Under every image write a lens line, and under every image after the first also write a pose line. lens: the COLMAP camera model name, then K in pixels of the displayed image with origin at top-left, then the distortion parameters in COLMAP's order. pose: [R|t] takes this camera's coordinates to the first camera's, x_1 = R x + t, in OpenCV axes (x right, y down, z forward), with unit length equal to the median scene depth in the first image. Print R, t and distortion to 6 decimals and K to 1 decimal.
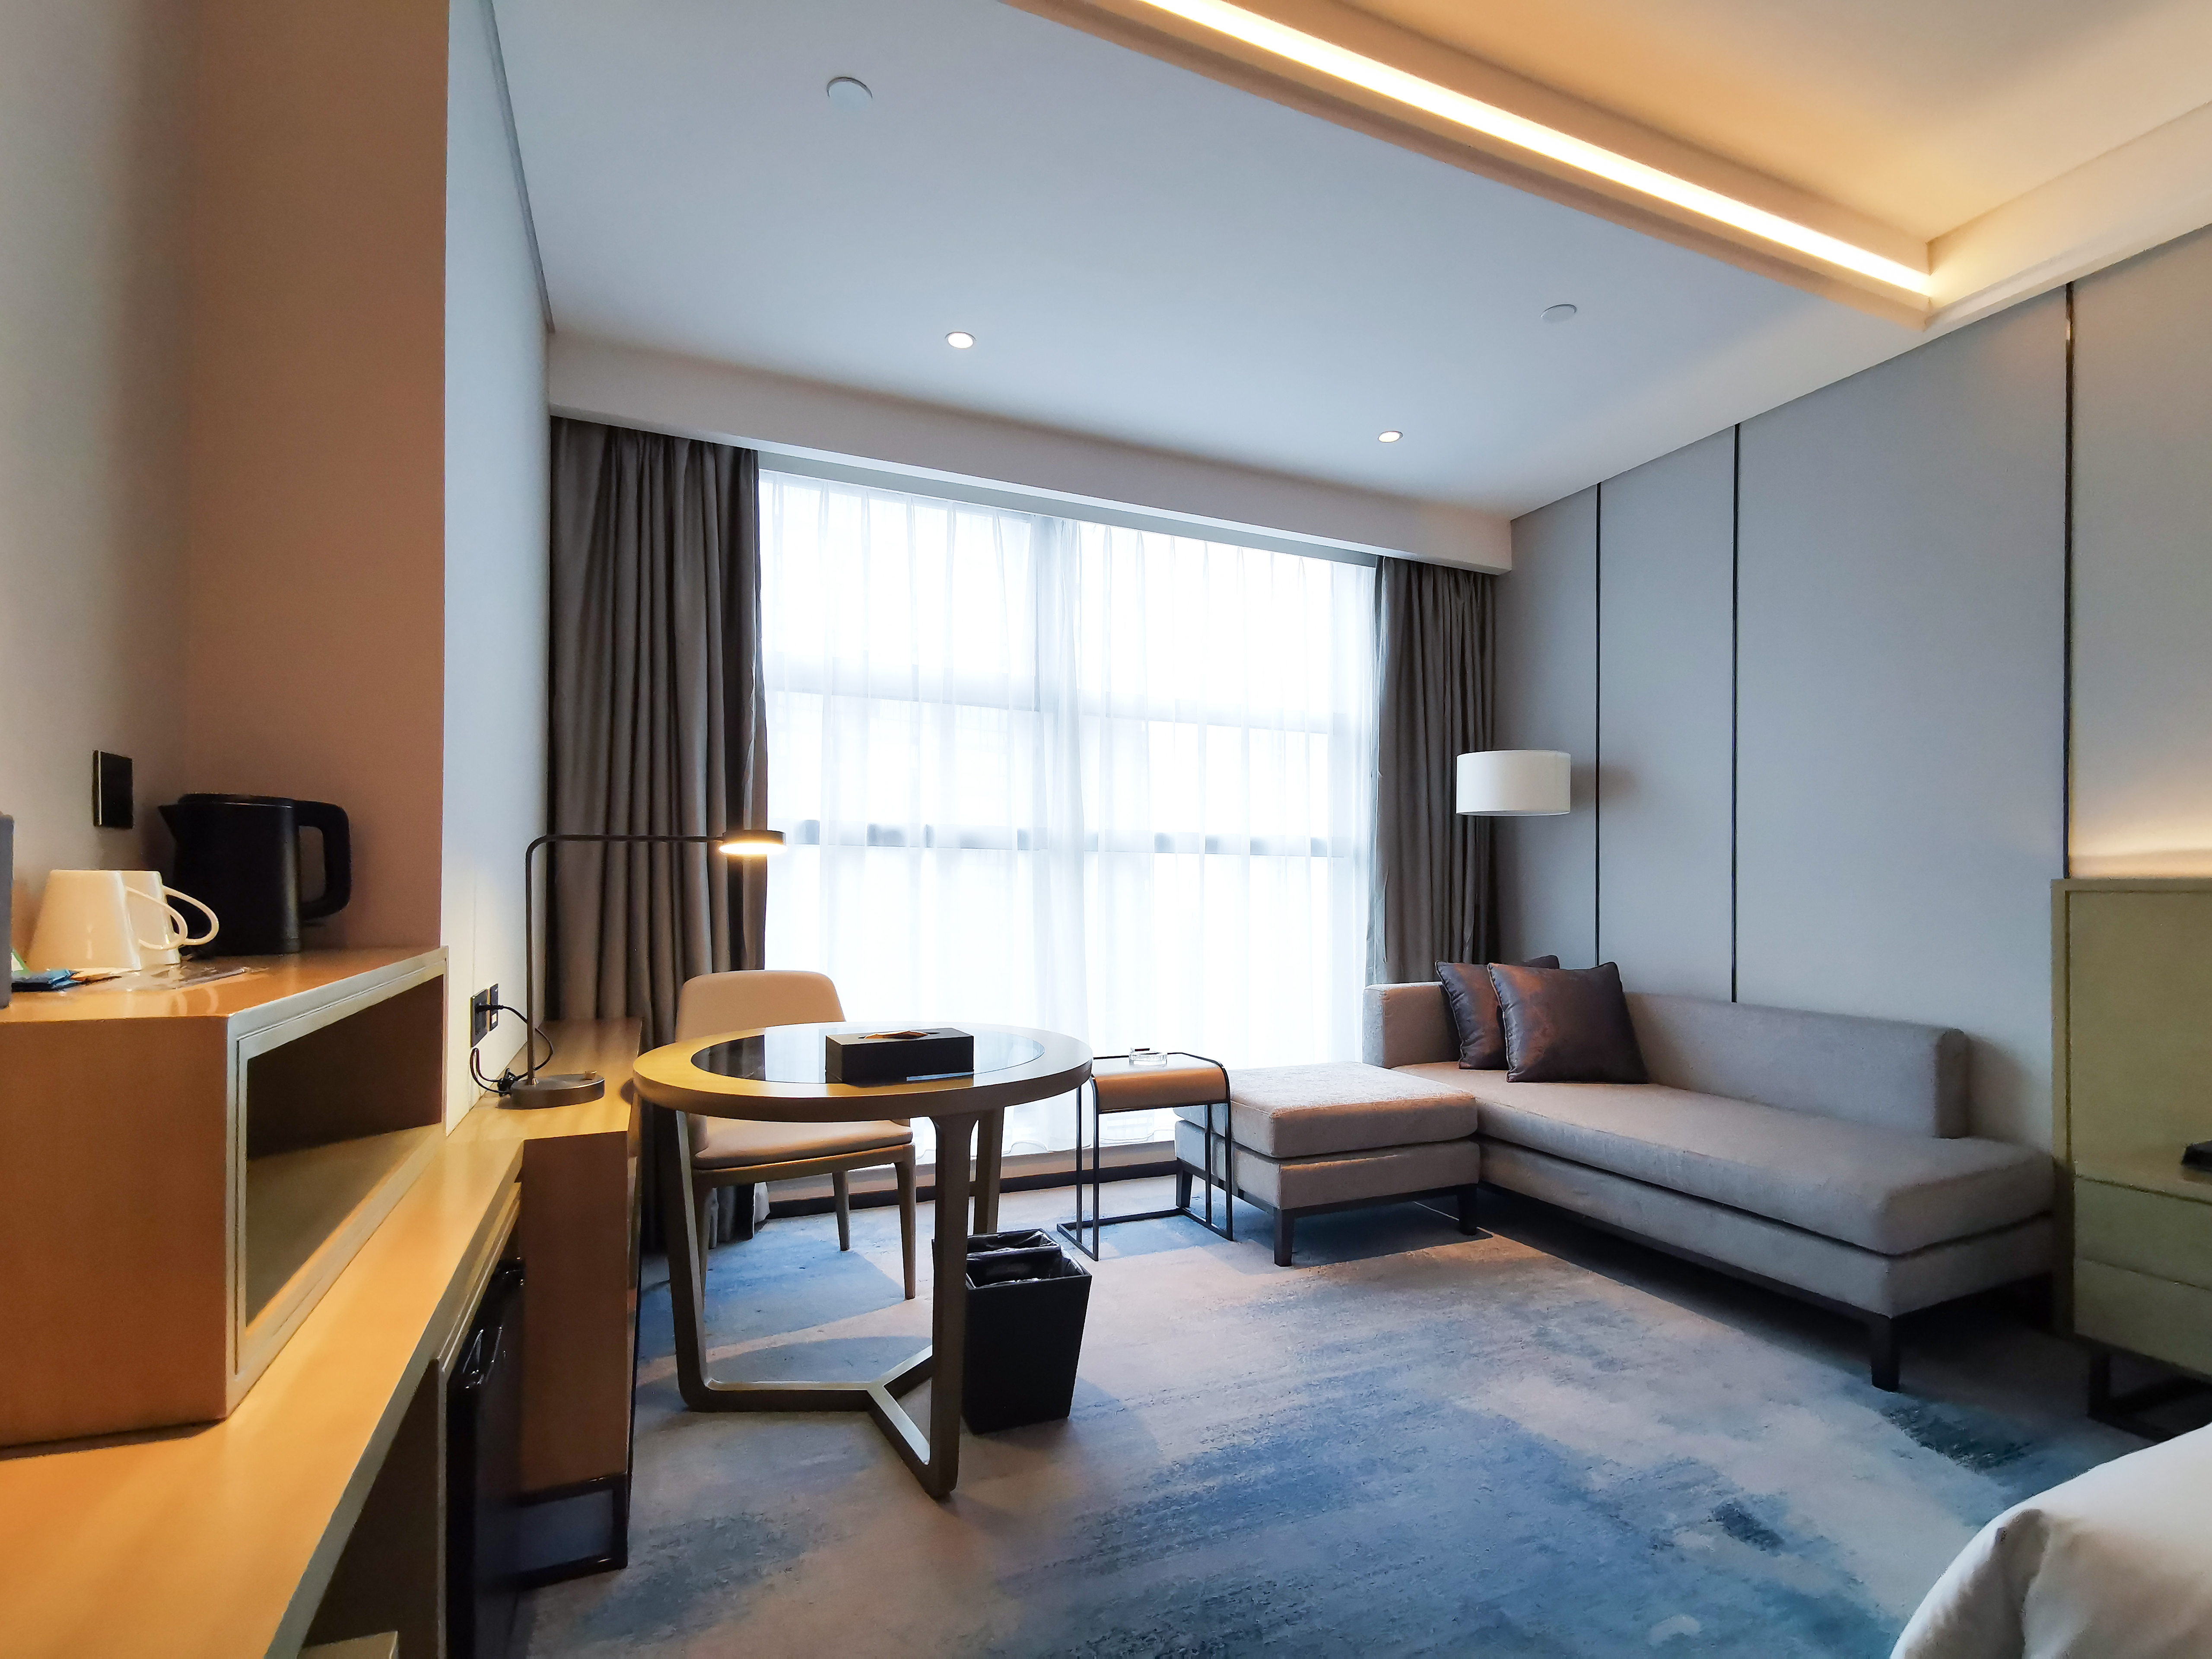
lens RADIAL K [[1056.7, 0, 1106.0], [0, 1056.7, 829.5], [0, 0, 1]] dist [-0.000692, -0.000114]
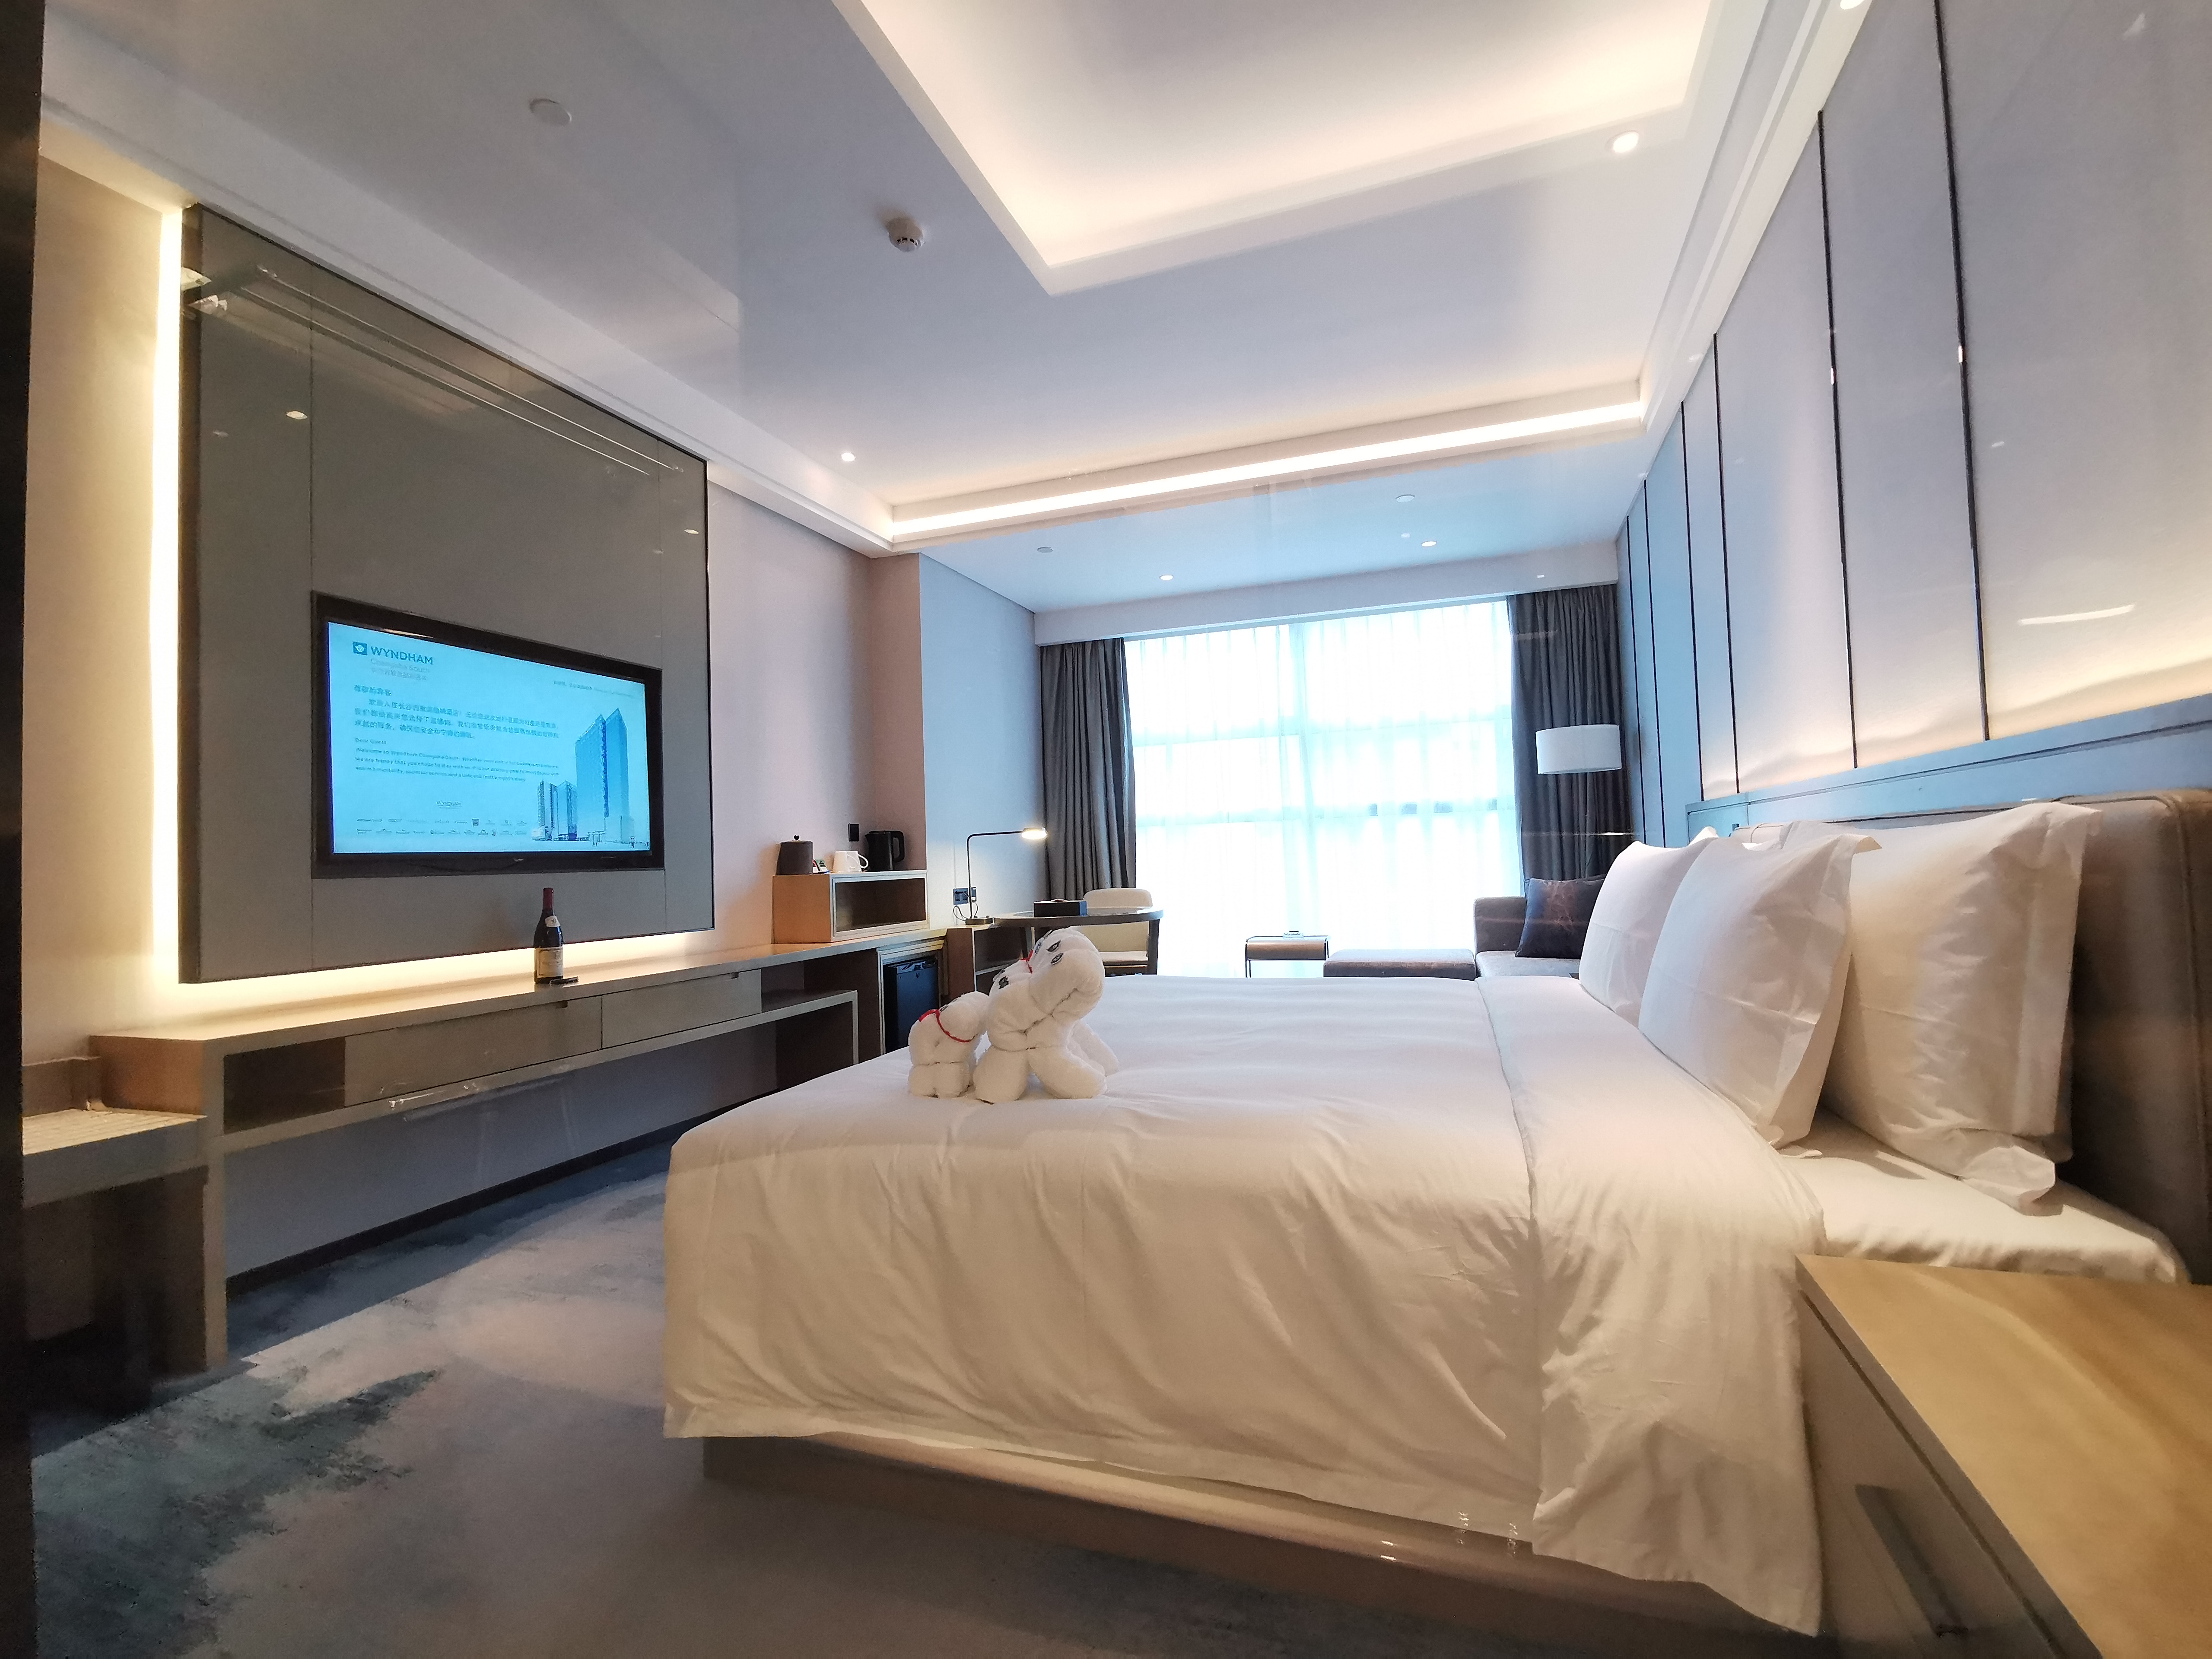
lens RADIAL K [[1019.1, 0, 1106.0], [0, 1019.1, 829.5], [0, 0, 1]] dist [-0.000621, -0.000274]
pose [[0.723356, -0.061811, -0.687703, 0.985610], [0.082610, 0.996578, -0.002680, 0.017662], [0.685515, -0.054873, 0.725987, -0.477473]]
